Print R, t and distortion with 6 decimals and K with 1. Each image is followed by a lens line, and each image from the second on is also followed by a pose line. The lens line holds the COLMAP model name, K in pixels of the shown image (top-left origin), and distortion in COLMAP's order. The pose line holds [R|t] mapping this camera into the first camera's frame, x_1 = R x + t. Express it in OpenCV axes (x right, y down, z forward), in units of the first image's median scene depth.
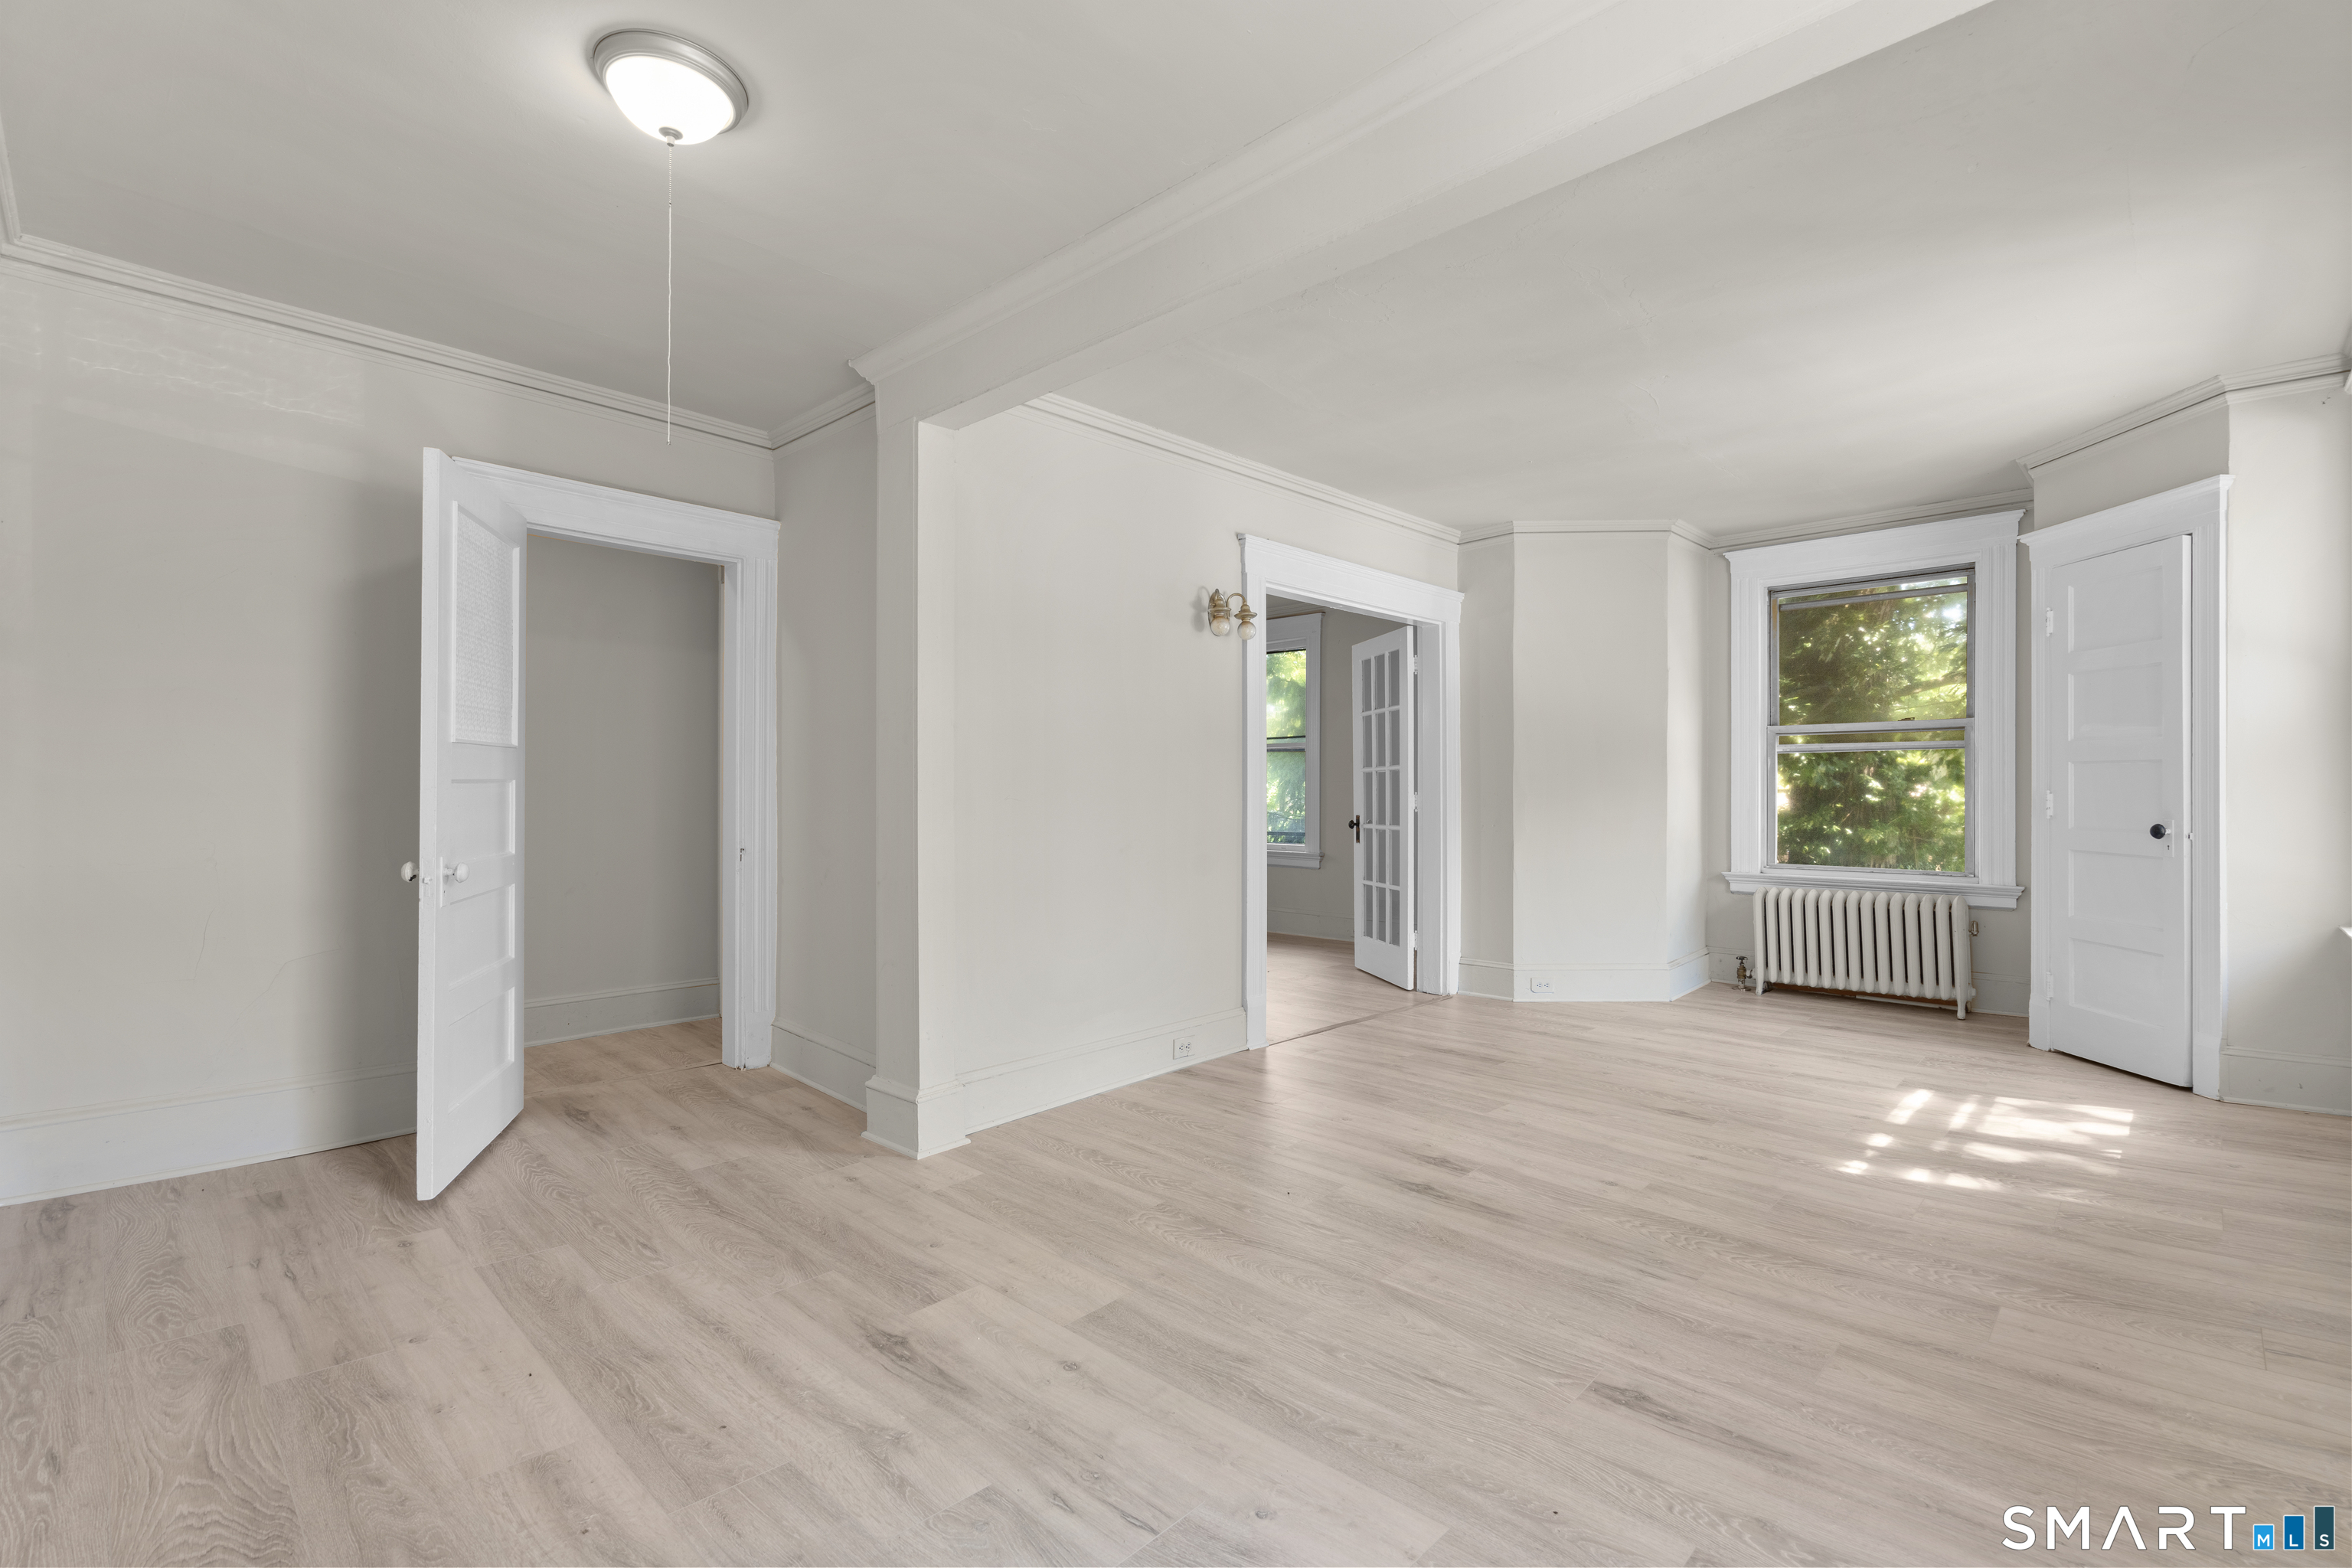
lens RADIAL K [[1055.4, 0, 1169.5], [0, 1055.4, 786.9], [0, 0, 1]] dist [-0.005349, 0.002217]
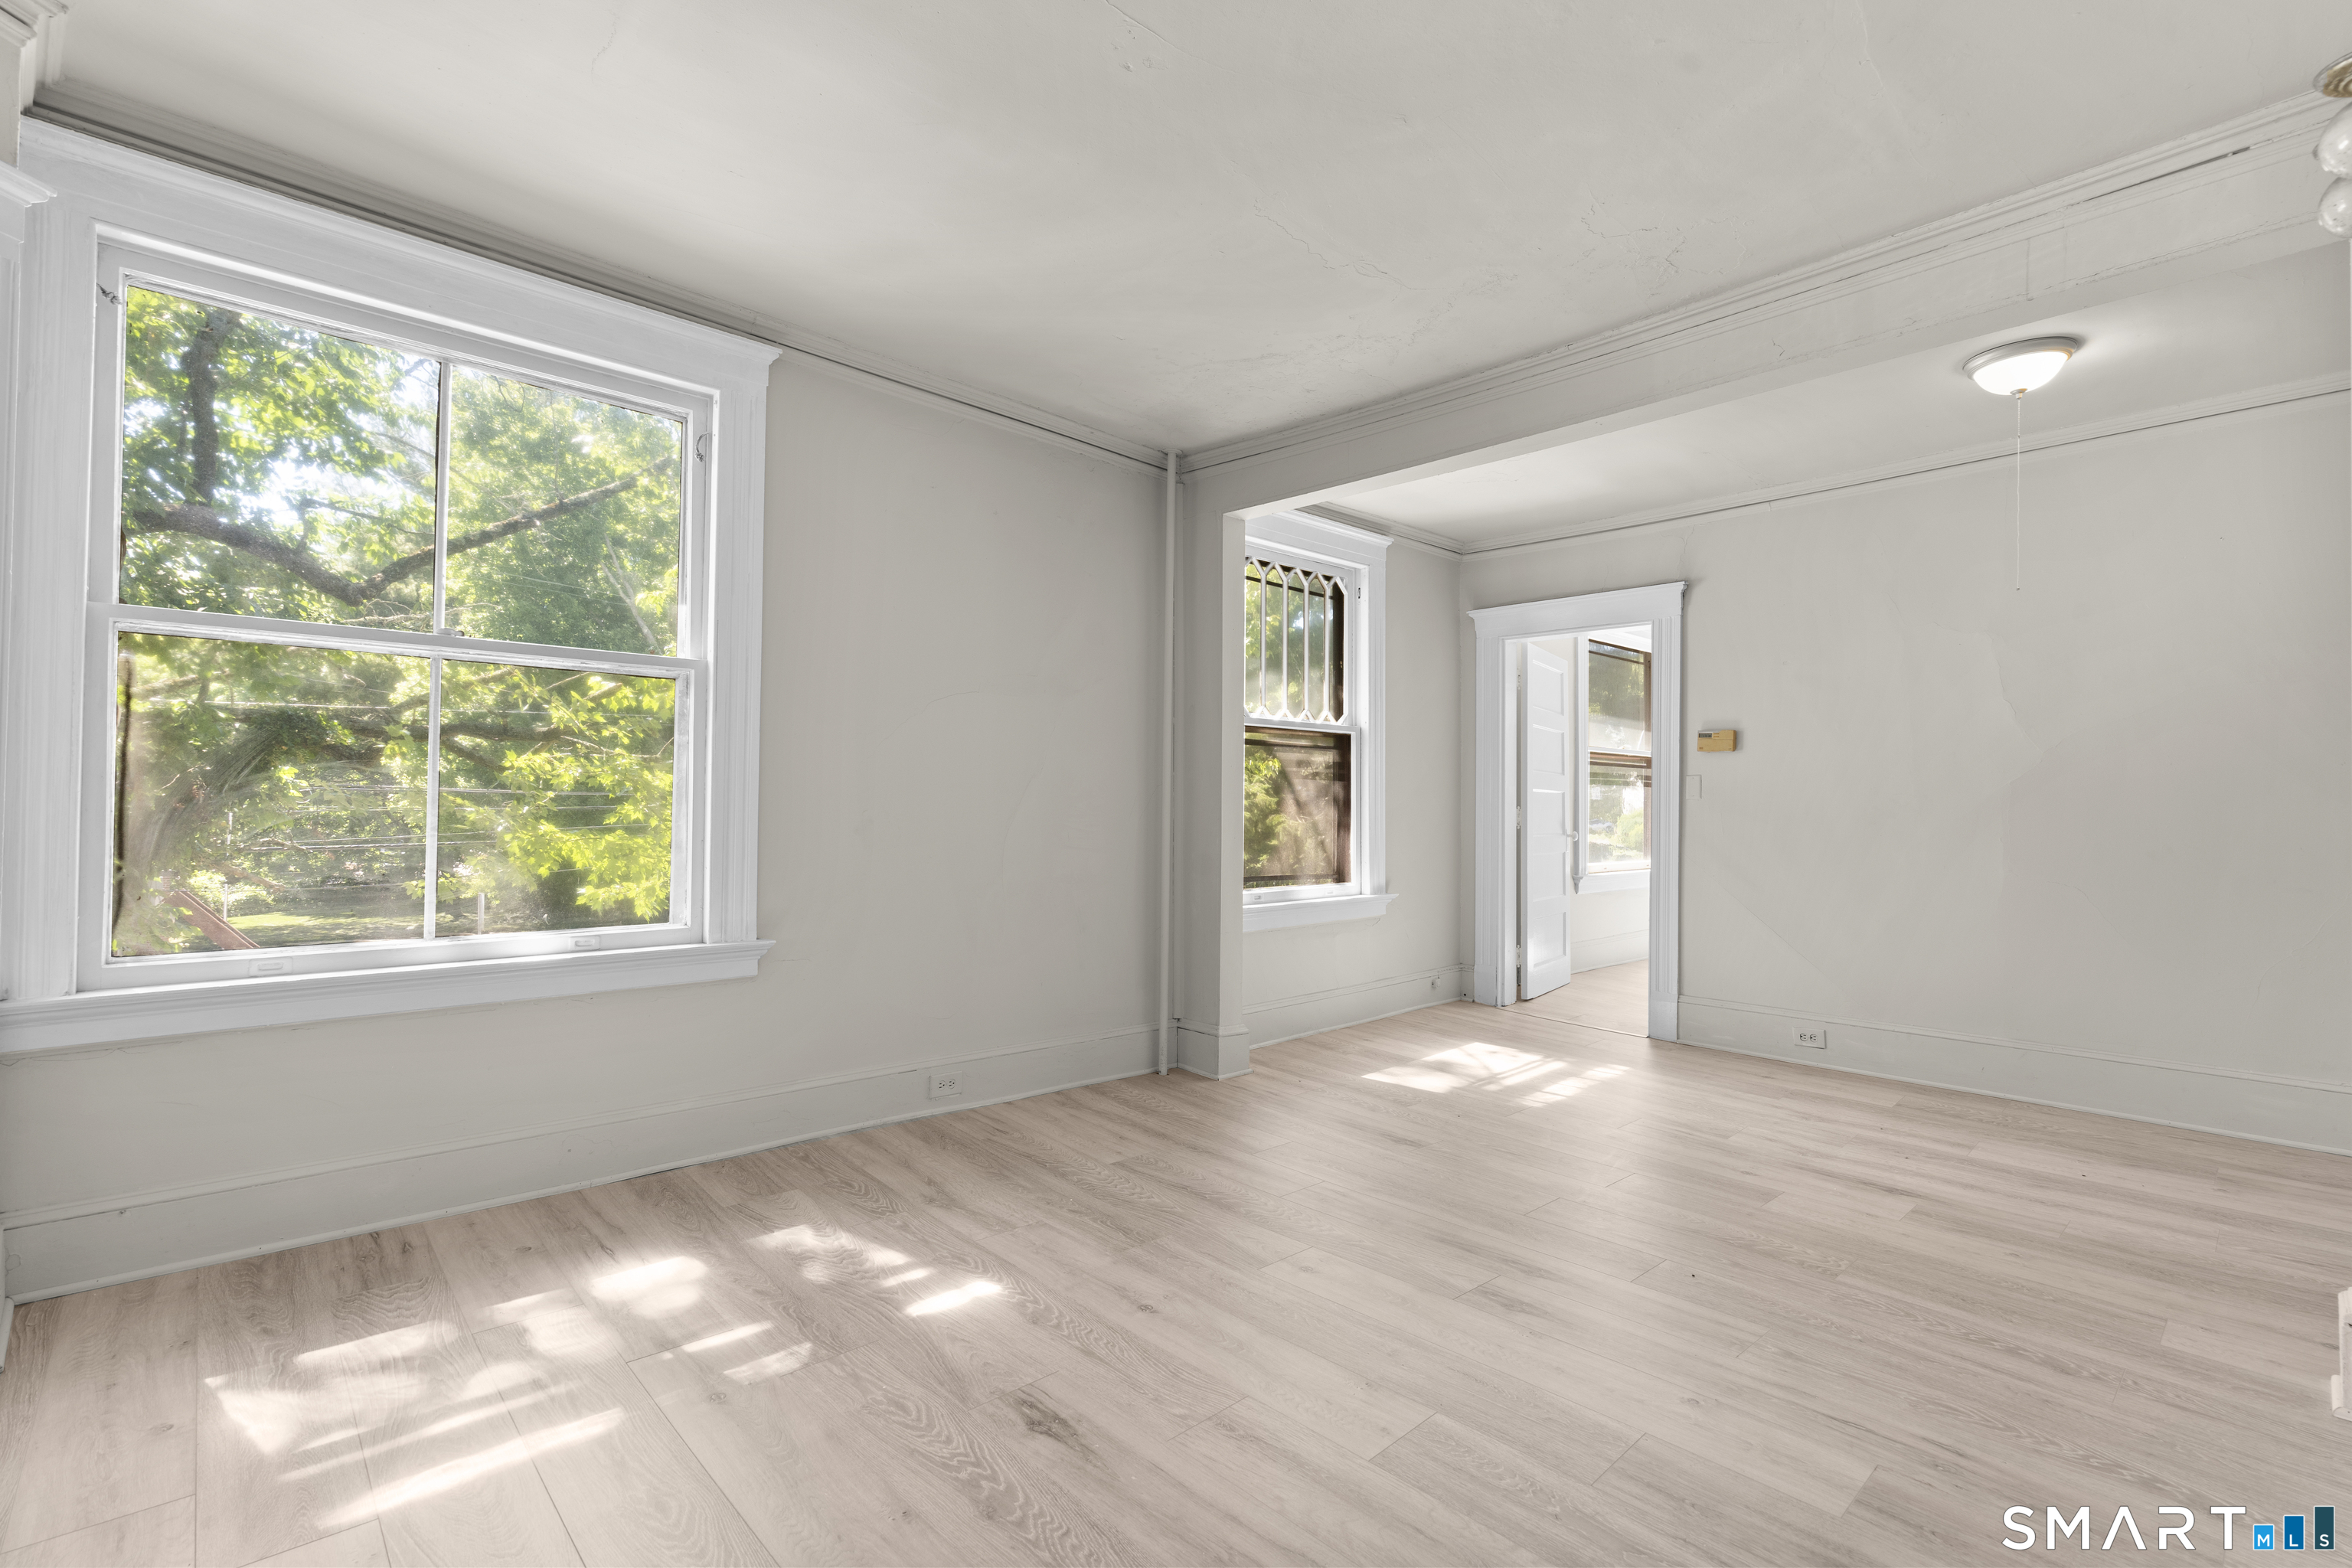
lens RADIAL K [[1055.4, 0, 1171.1], [0, 1055.4, 790.6], [0, 0, 1]] dist [-0.005349, 0.002217]
pose [[-0.998559, -0.013810, 0.051860, 0.455240], [-0.014689, 0.999754, -0.016602, 0.011113], [-0.051618, -0.017340, -0.998516, 1.722598]]
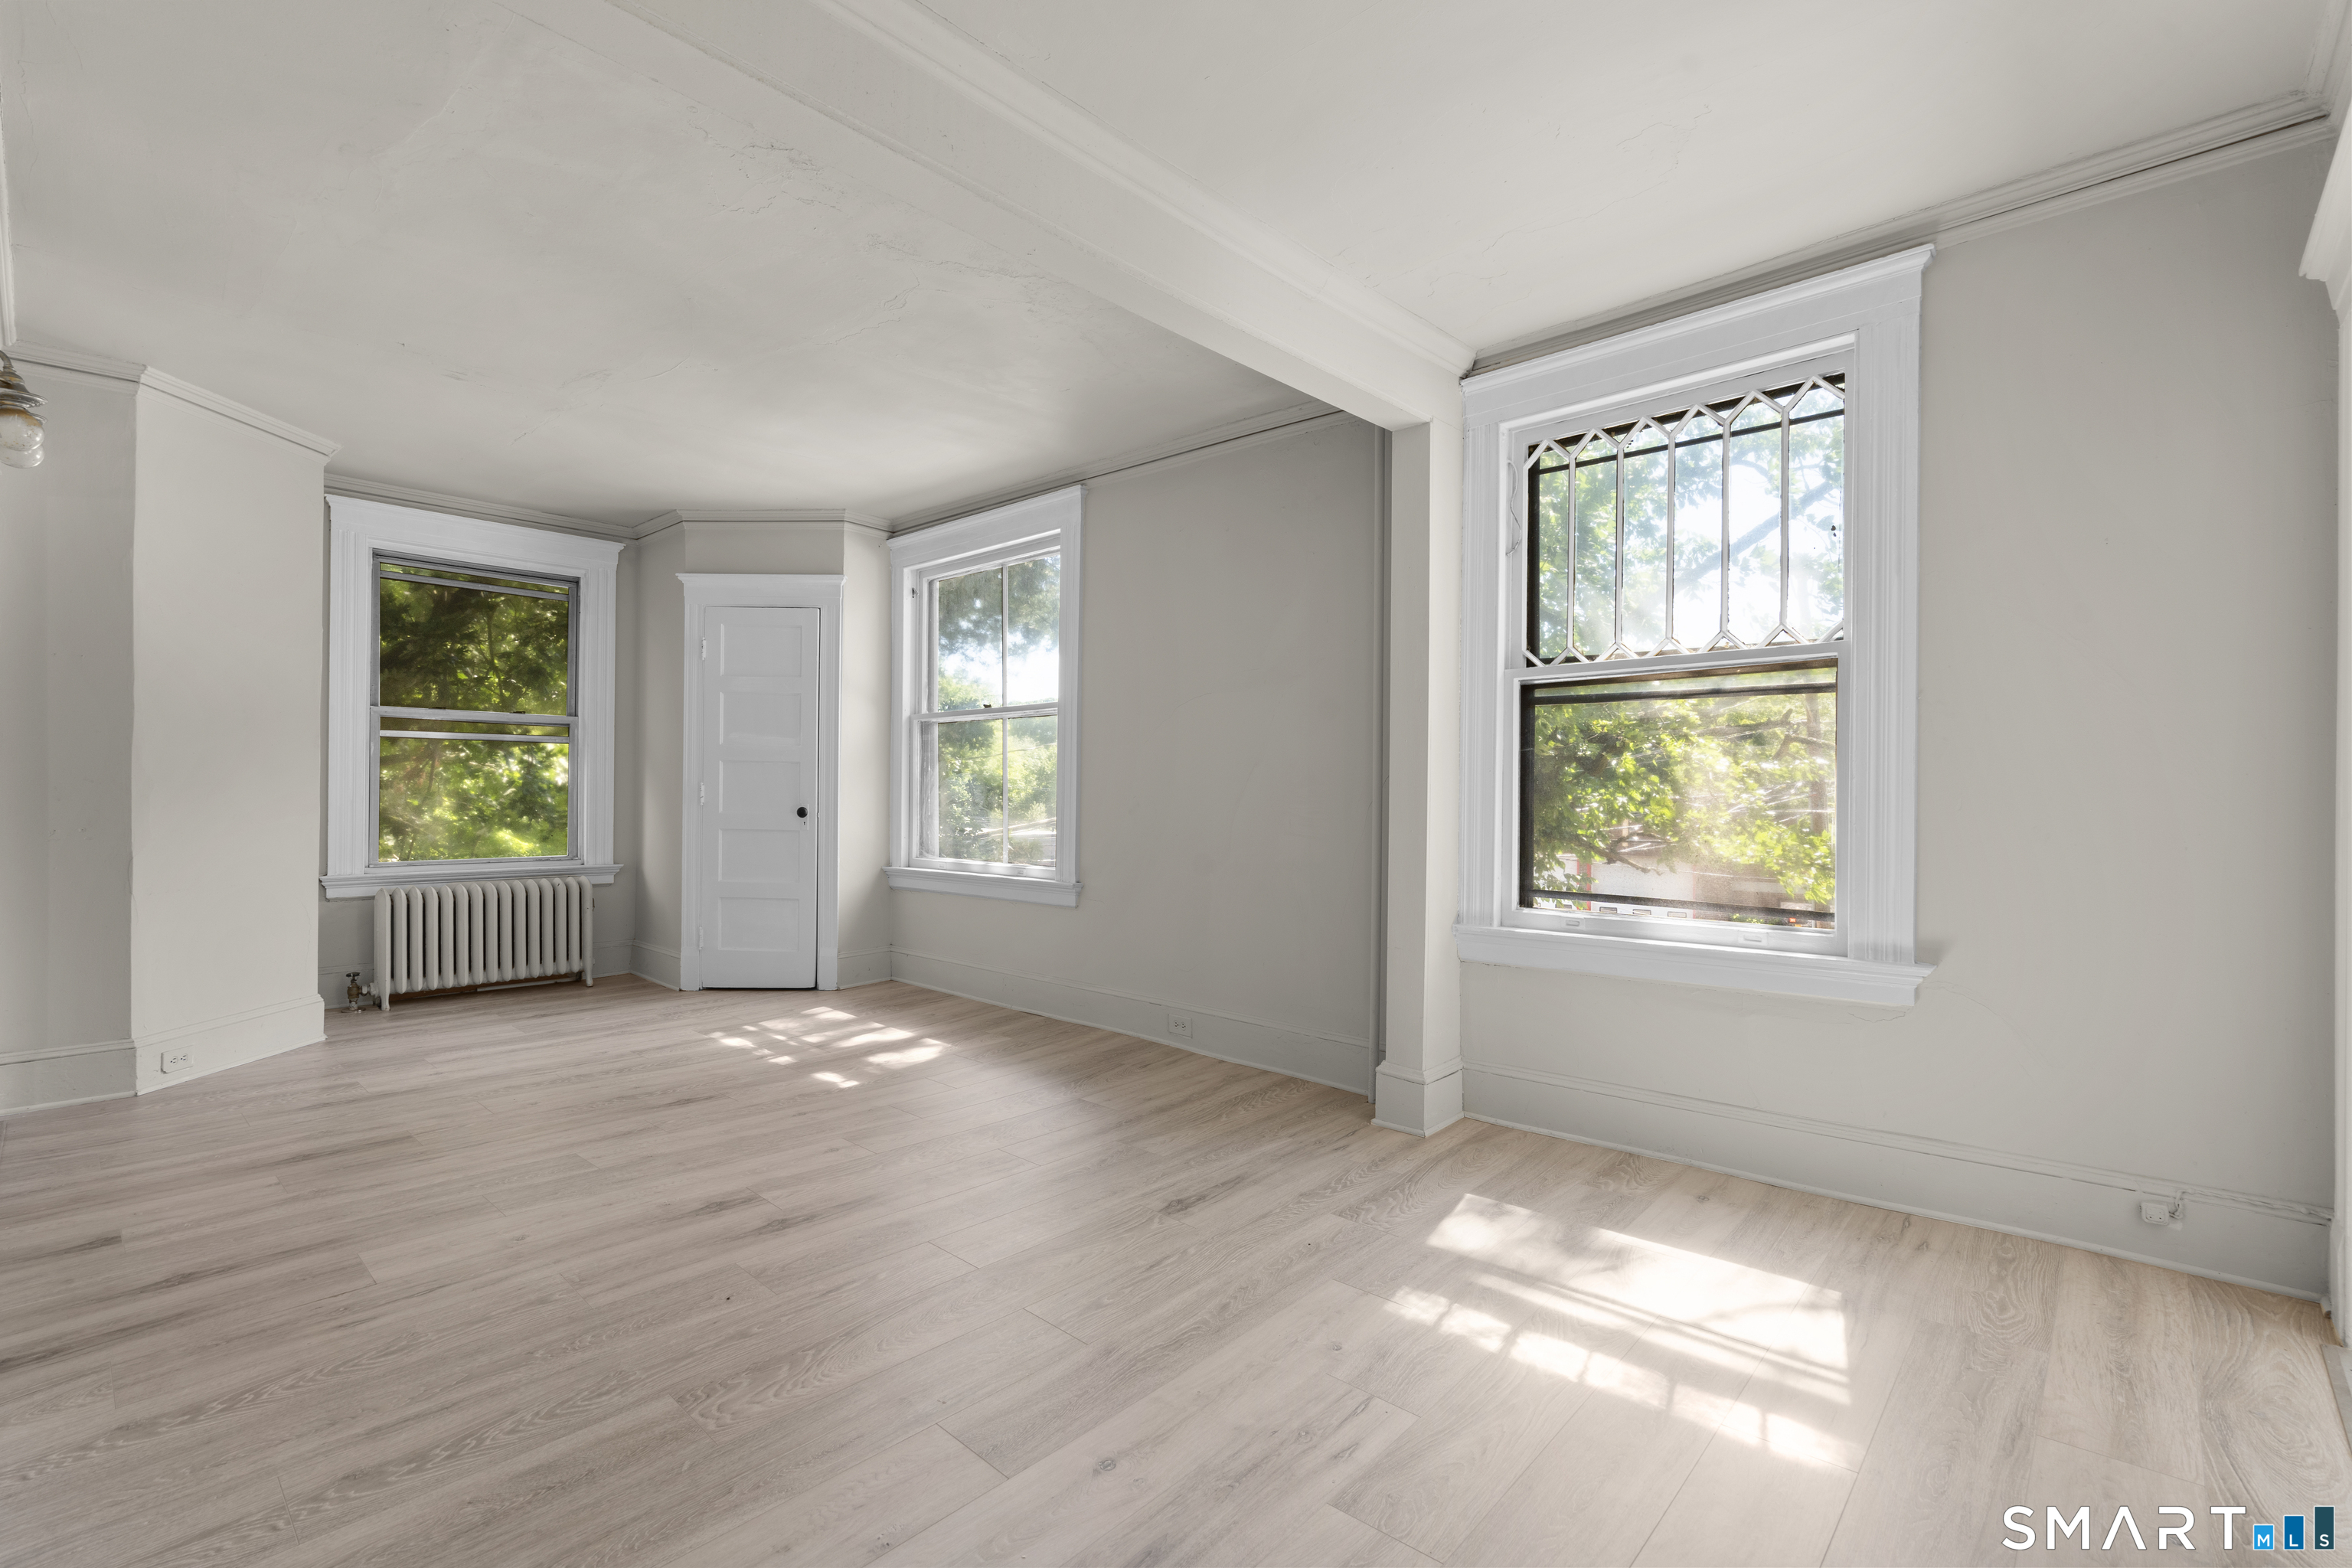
lens RADIAL K [[1055.4, 0, 1187.8], [0, 1055.4, 789.3], [0, 0, 1]] dist [-0.005349, 0.002217]
pose [[-0.032731, 0.001907, 0.999462, -0.610613], [-0.011365, 0.999933, -0.002280, 0.010586], [-0.999400, -0.011433, -0.032707, 0.635717]]
